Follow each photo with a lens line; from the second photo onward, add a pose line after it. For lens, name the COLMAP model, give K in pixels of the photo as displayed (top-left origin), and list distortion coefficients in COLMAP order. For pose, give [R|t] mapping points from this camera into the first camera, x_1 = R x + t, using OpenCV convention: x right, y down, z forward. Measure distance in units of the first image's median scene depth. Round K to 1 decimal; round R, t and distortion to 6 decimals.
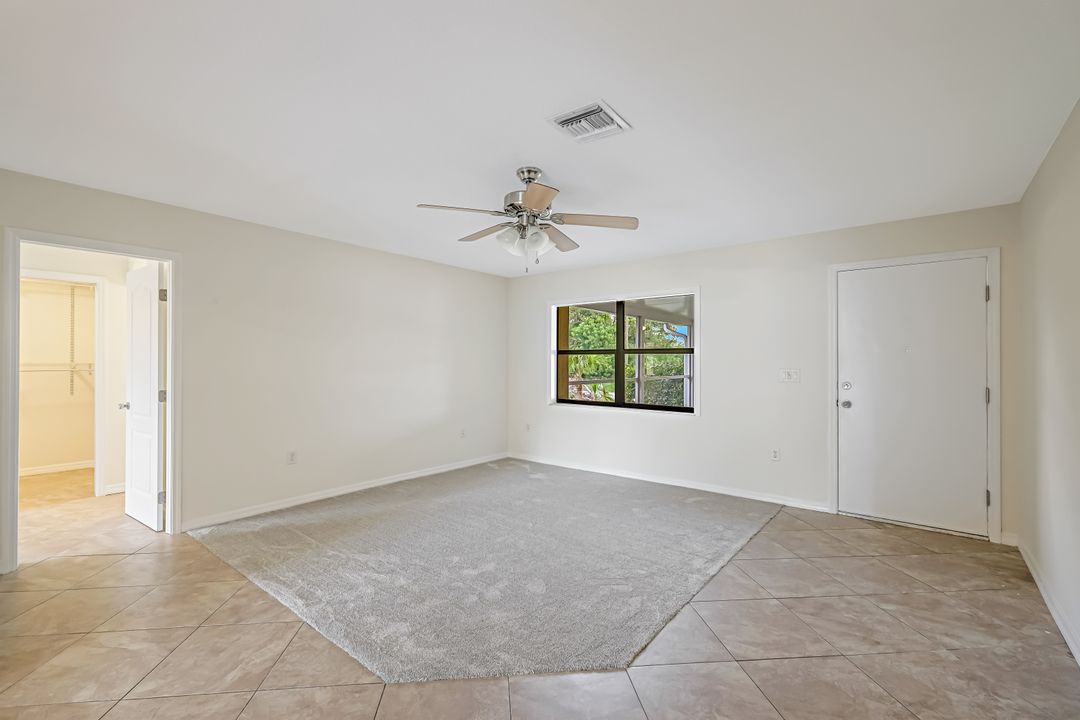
lens RADIAL K [[471.5, 0, 536.2], [0, 471.5, 362.4], [0, 0, 1]] dist [0.003595, -0.001334]
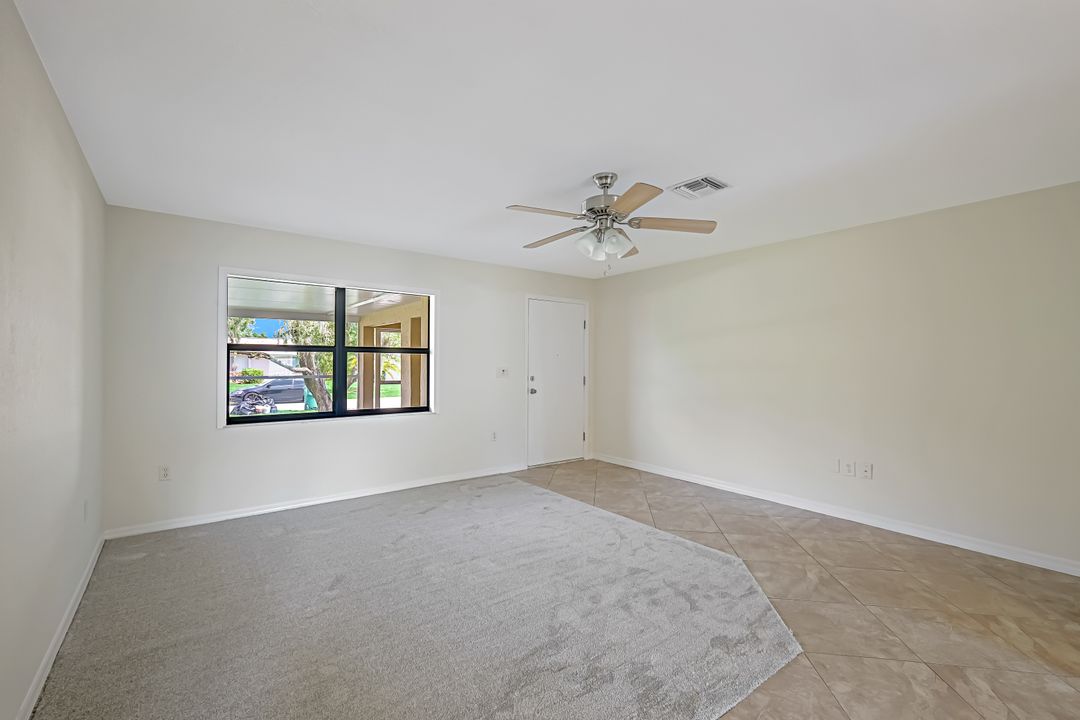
lens RADIAL K [[471.5, 0, 536.6], [0, 471.5, 360.2], [0, 0, 1]] dist [0.003595, -0.001334]
pose [[0.234498, 0.001390, 0.972116, -0.787398], [-0.002896, 0.999996, -0.000732, -0.005936], [-0.972112, -0.002643, 0.234501, 0.683851]]
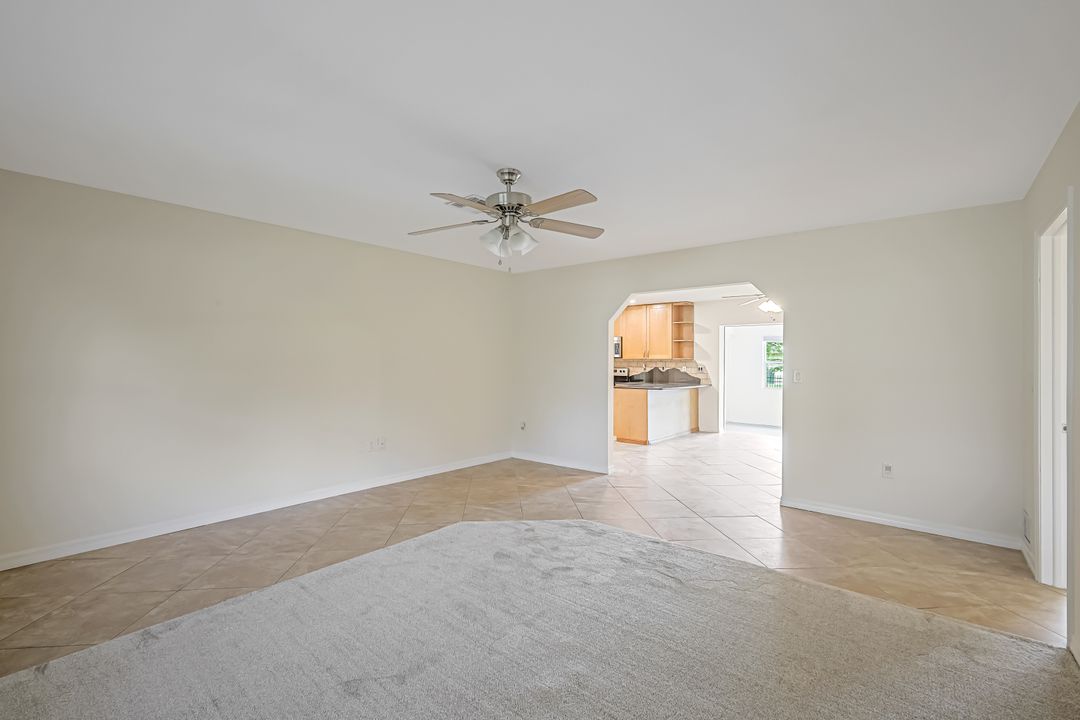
lens RADIAL K [[471.5, 0, 541.6], [0, 471.5, 363.4], [0, 0, 1]] dist [0.003595, -0.001334]
pose [[-0.999975, -0.005252, 0.004632, -0.070923], [-0.005233, 0.999978, 0.004083, 0.002761], [-0.004653, 0.004059, -0.999981, 1.517651]]
